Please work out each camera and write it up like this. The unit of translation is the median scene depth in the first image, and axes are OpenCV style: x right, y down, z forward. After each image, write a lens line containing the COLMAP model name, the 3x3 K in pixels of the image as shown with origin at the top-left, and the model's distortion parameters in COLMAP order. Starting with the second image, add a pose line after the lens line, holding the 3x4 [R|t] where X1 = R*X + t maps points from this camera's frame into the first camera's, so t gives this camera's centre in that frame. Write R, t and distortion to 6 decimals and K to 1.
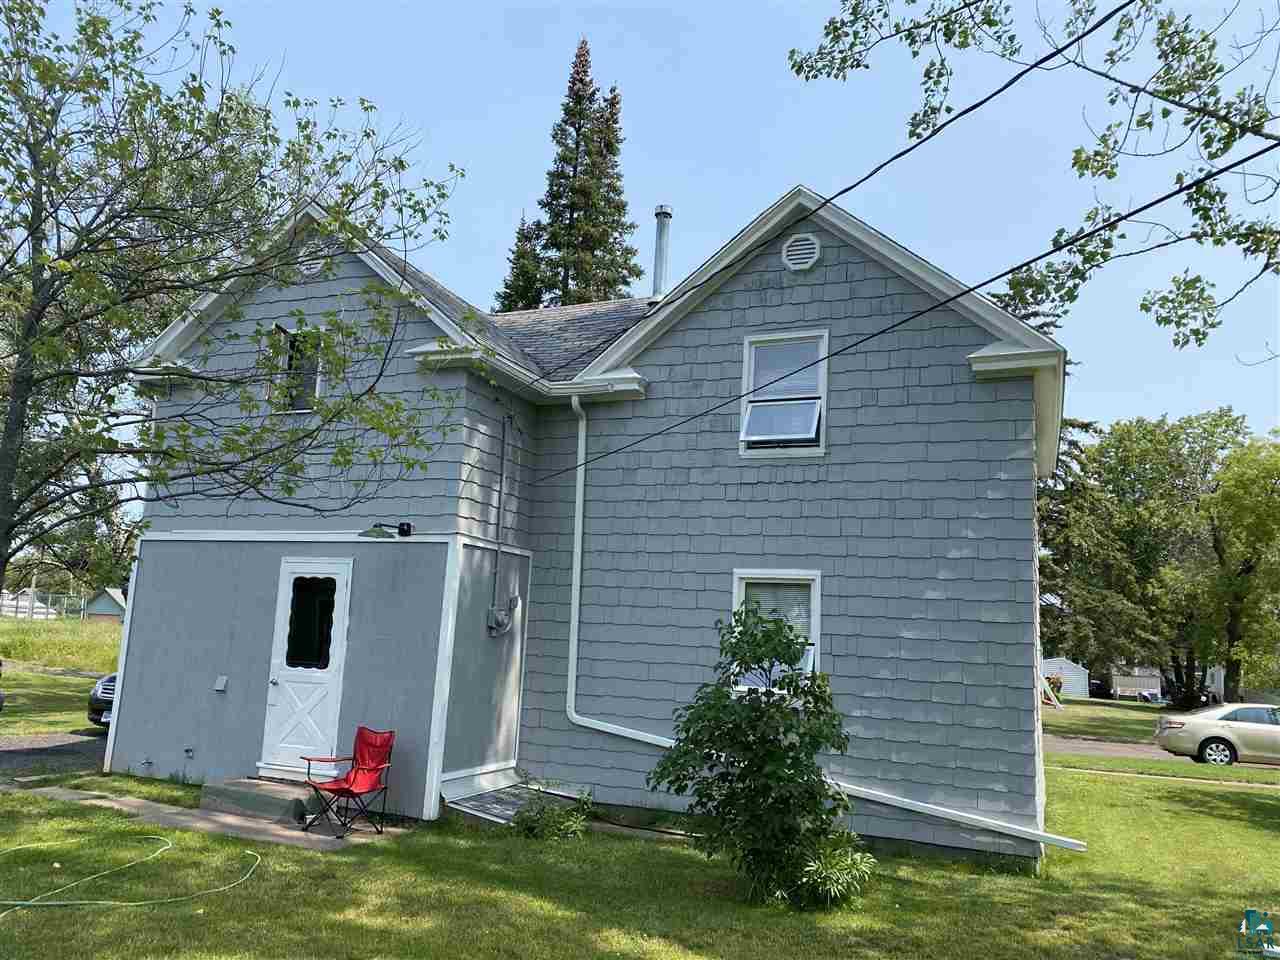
lens RADIAL K [[982.5, 0, 626.6], [0, 982.5, 492.7], [0, 0, 1]] dist [0.055868, -0.044243]
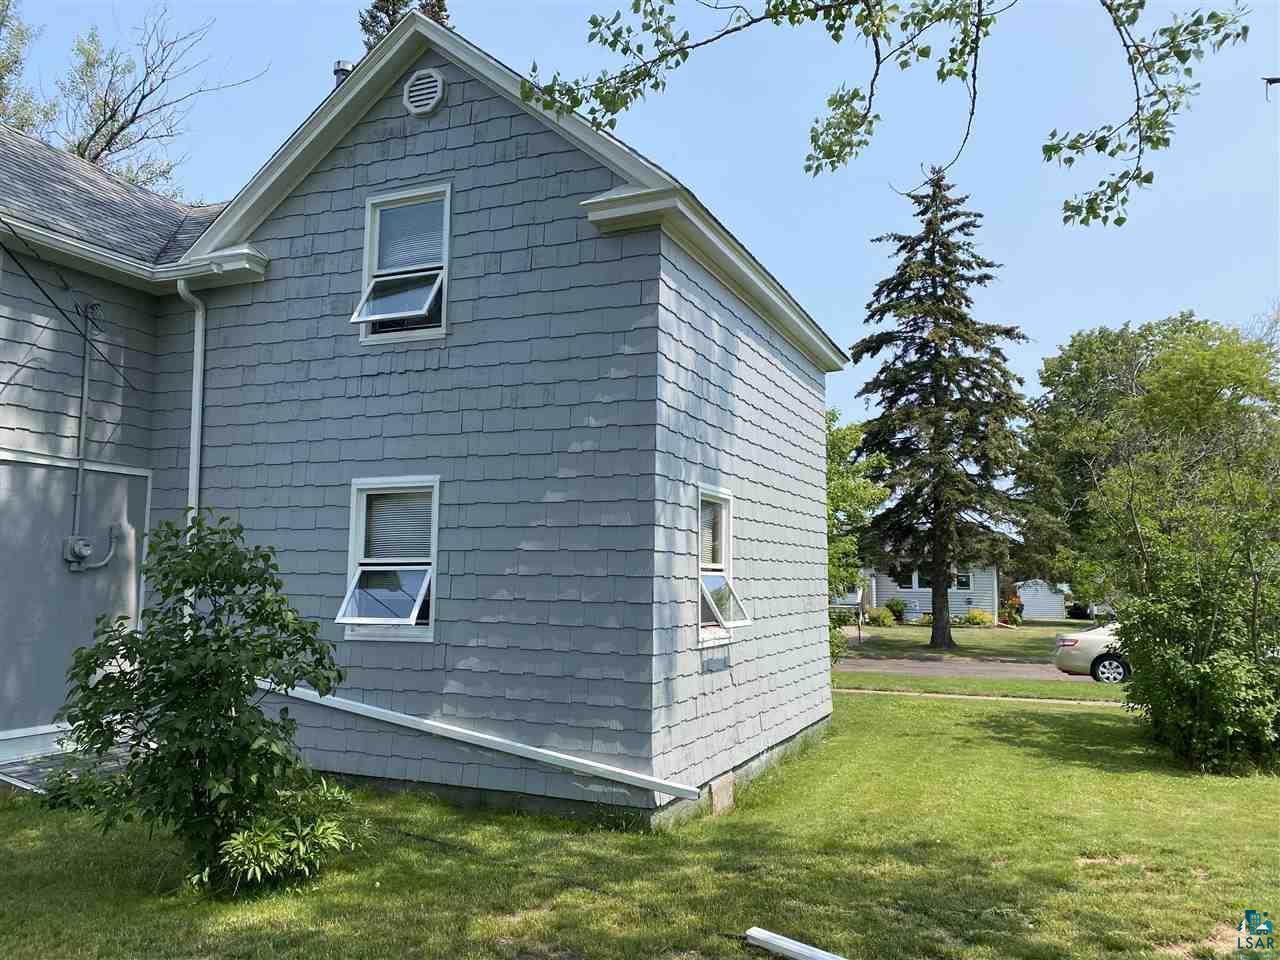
lens RADIAL K [[982.5, 0, 646.7], [0, 982.5, 471.3], [0, 0, 1]] dist [0.055868, -0.044243]
pose [[0.999229, -0.038912, -0.005259, 0.352762], [0.039081, 0.998544, 0.037173, 0.048615], [0.003804, -0.037350, 0.999295, 0.162081]]
